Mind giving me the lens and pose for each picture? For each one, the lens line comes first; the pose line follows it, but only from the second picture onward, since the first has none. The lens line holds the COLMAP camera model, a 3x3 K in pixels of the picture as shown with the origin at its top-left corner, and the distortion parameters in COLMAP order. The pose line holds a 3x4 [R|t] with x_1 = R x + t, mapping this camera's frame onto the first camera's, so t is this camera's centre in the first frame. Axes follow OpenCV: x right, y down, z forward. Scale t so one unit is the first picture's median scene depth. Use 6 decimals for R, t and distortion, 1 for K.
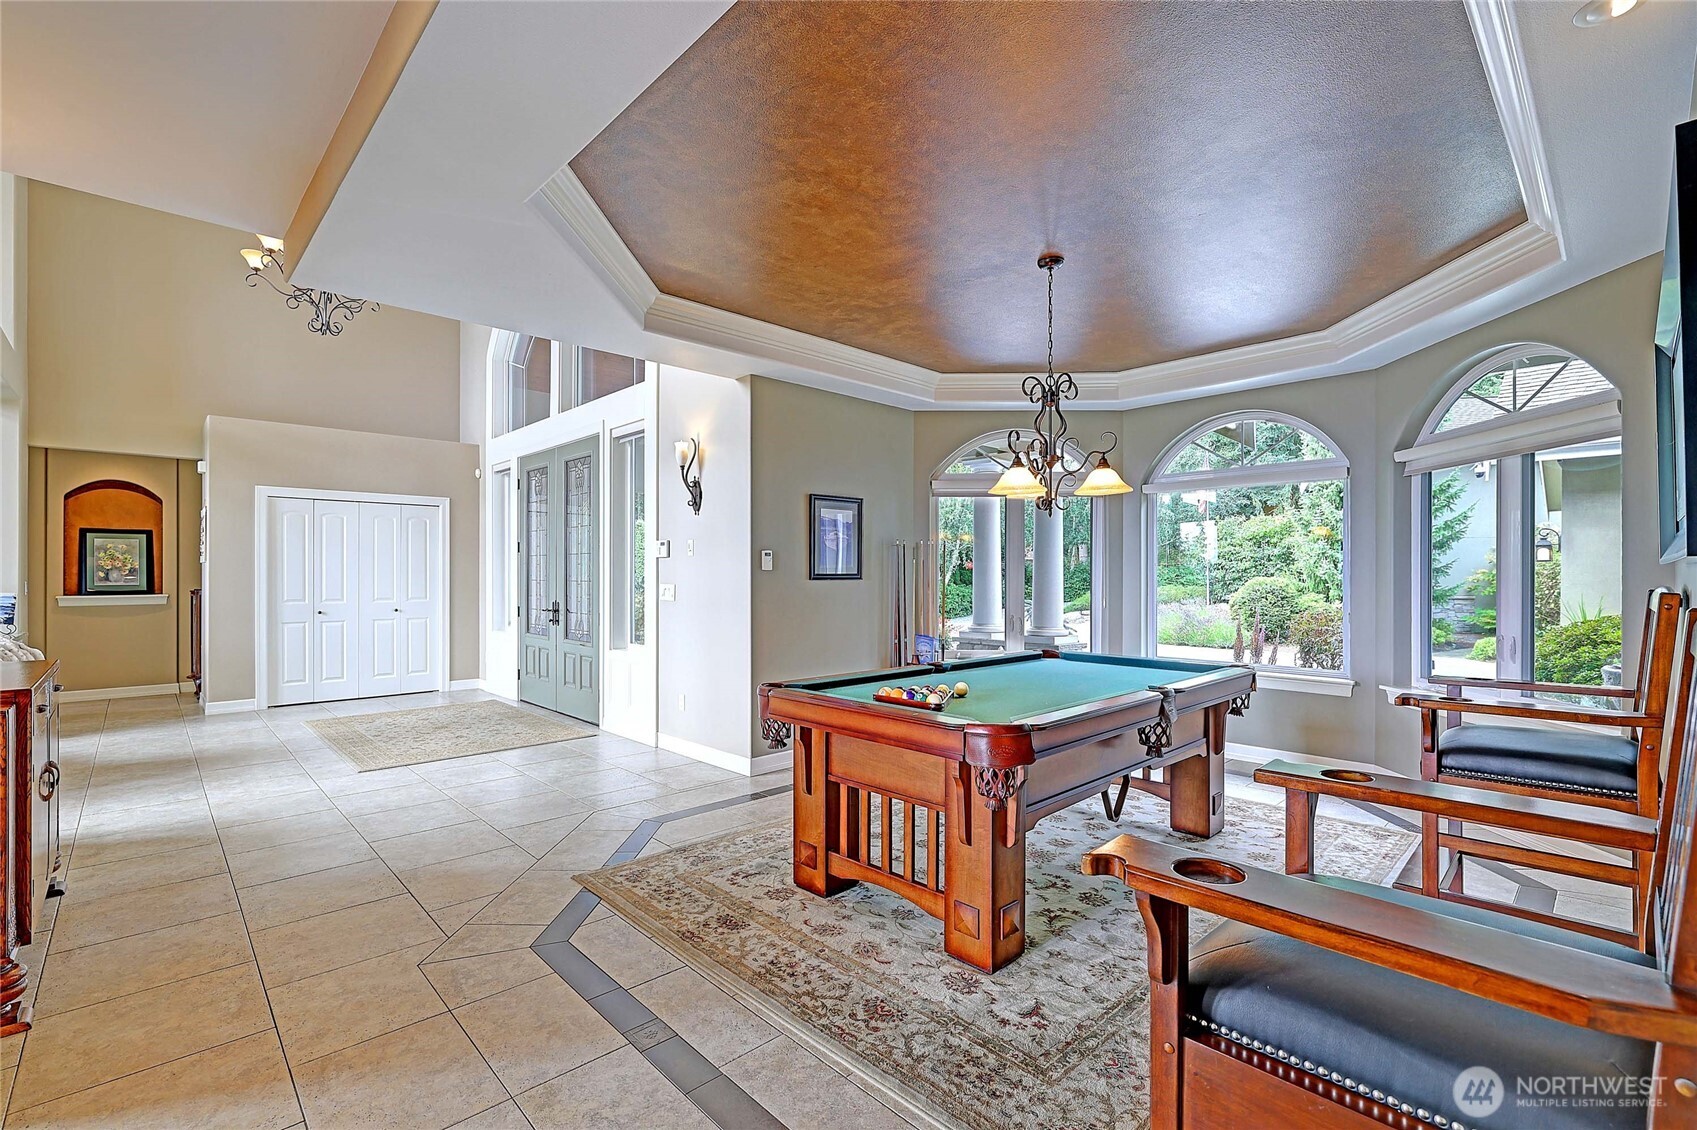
lens RADIAL K [[751.7, 0, 851.3], [0, 751.7, 571.5], [0, 0, 1]] dist [-0.000003, -0.000545]
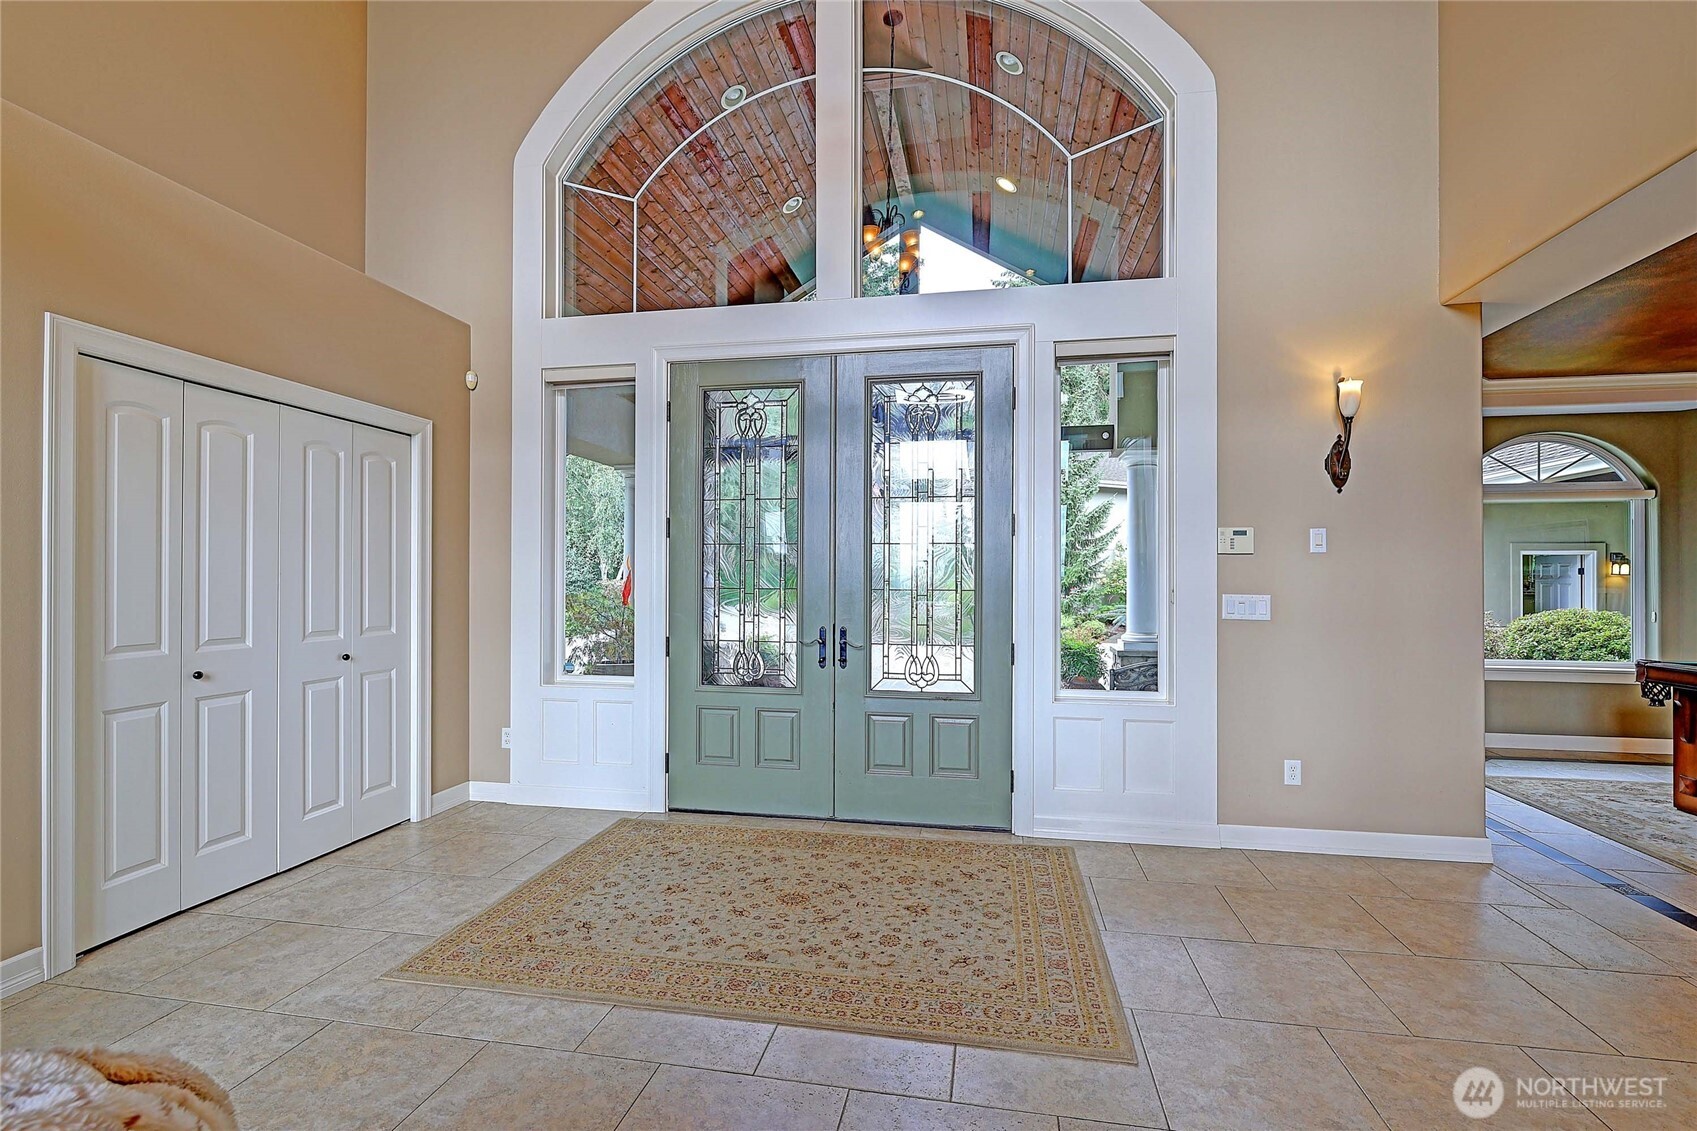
lens RADIAL K [[751.7, 0, 851.3], [0, 751.7, 572.0], [0, 0, 1]] dist [-0.000003, -0.000545]
pose [[0.812933, 0.008452, 0.582295, -0.689401], [-0.005182, 0.999960, -0.007280, 0.002928], [-0.582334, 0.002900, 0.812945, 0.511313]]
